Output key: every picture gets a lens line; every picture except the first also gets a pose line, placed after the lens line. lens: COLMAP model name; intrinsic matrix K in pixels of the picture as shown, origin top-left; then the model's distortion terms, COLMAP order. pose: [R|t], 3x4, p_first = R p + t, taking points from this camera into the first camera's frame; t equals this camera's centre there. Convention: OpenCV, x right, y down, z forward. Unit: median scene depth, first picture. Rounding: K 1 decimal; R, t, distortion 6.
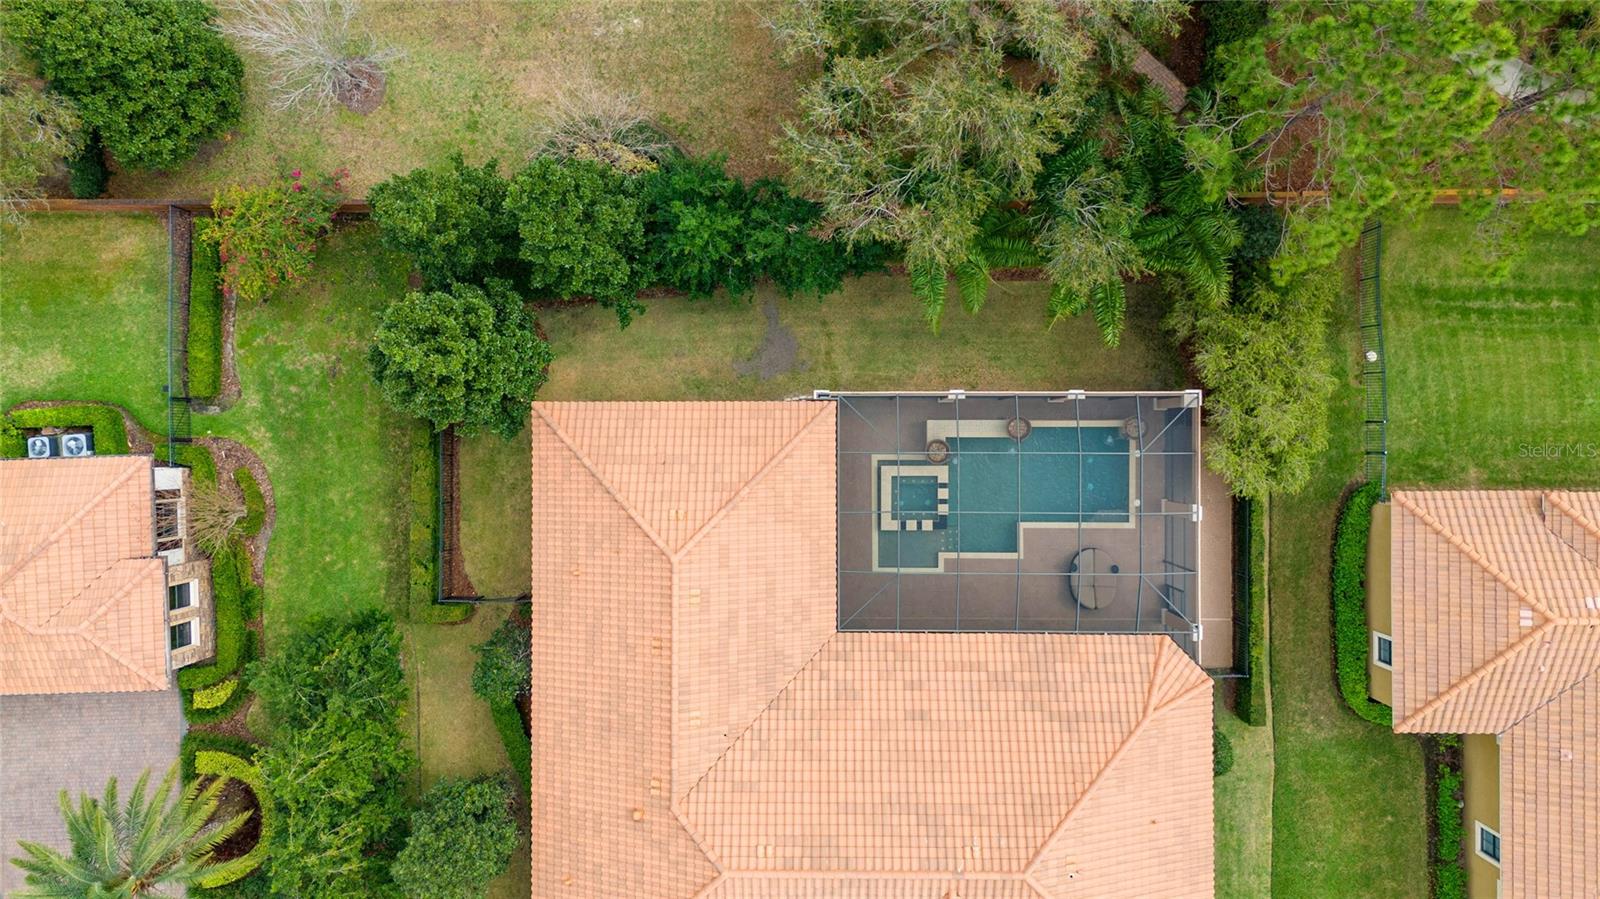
lens RADIAL K [[1103.6, 0, 800.0], [0, 1103.6, 449.5], [0, 0, 1]] dist [-0.004298, 0.041605]
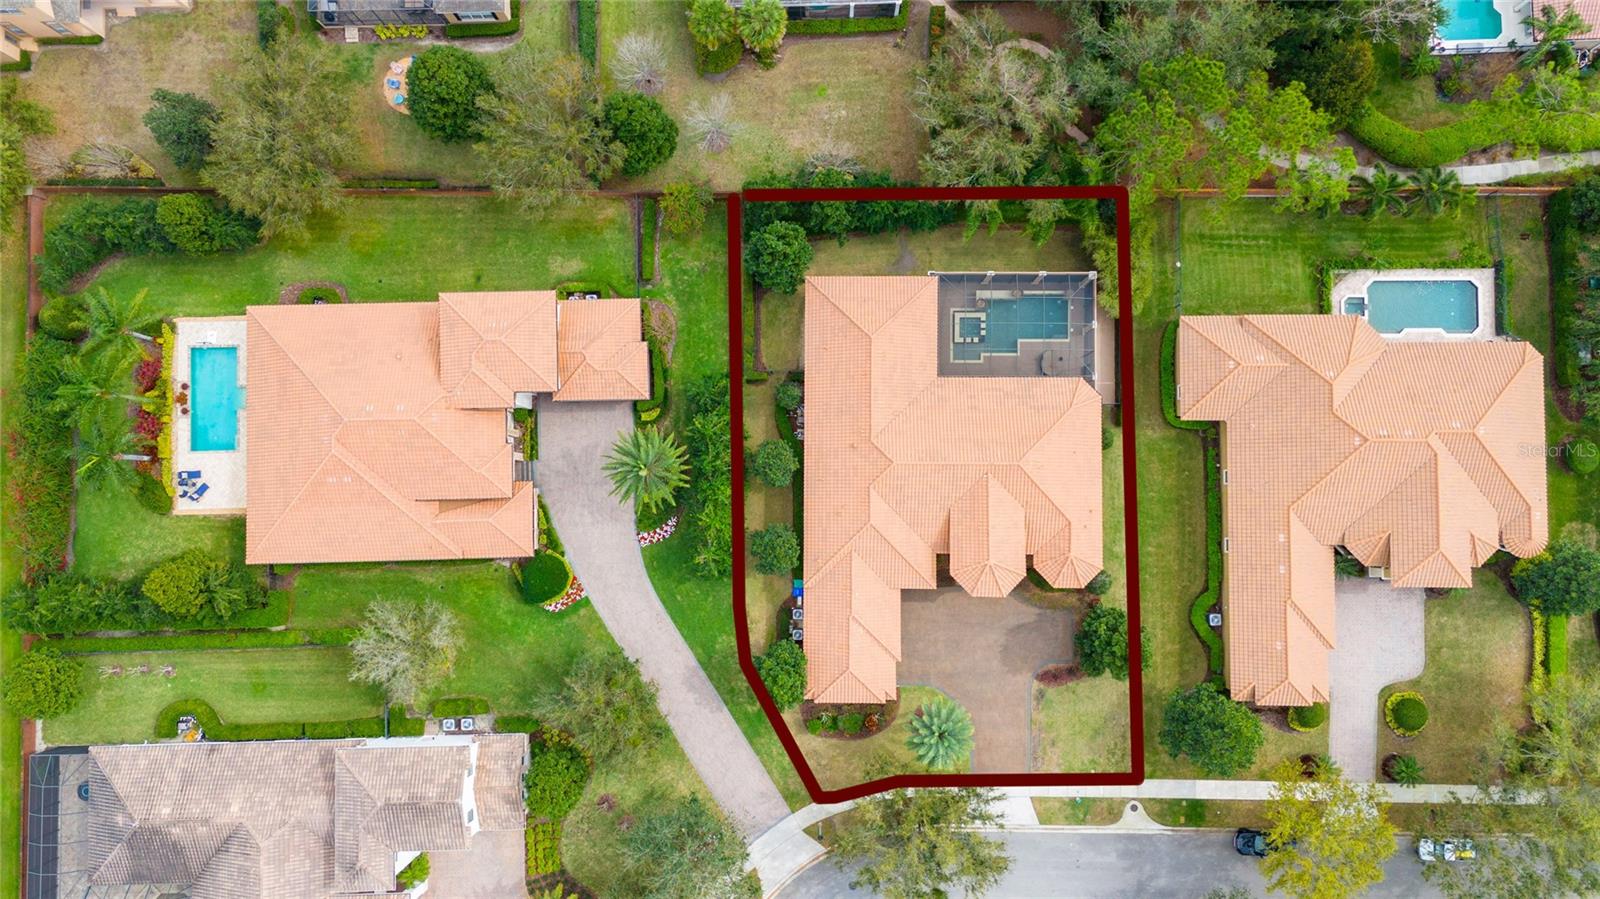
lens RADIAL K [[1160.8, 0, 805.5], [0, 1160.8, 473.7], [0, 0, 1]] dist [0.083370, -0.097715]
pose [[0.999907, 0.005978, 0.012250, -0.255300], [-0.005304, 0.998511, -0.054285, 0.470291], [-0.012557, 0.054215, 0.998450, -1.320445]]
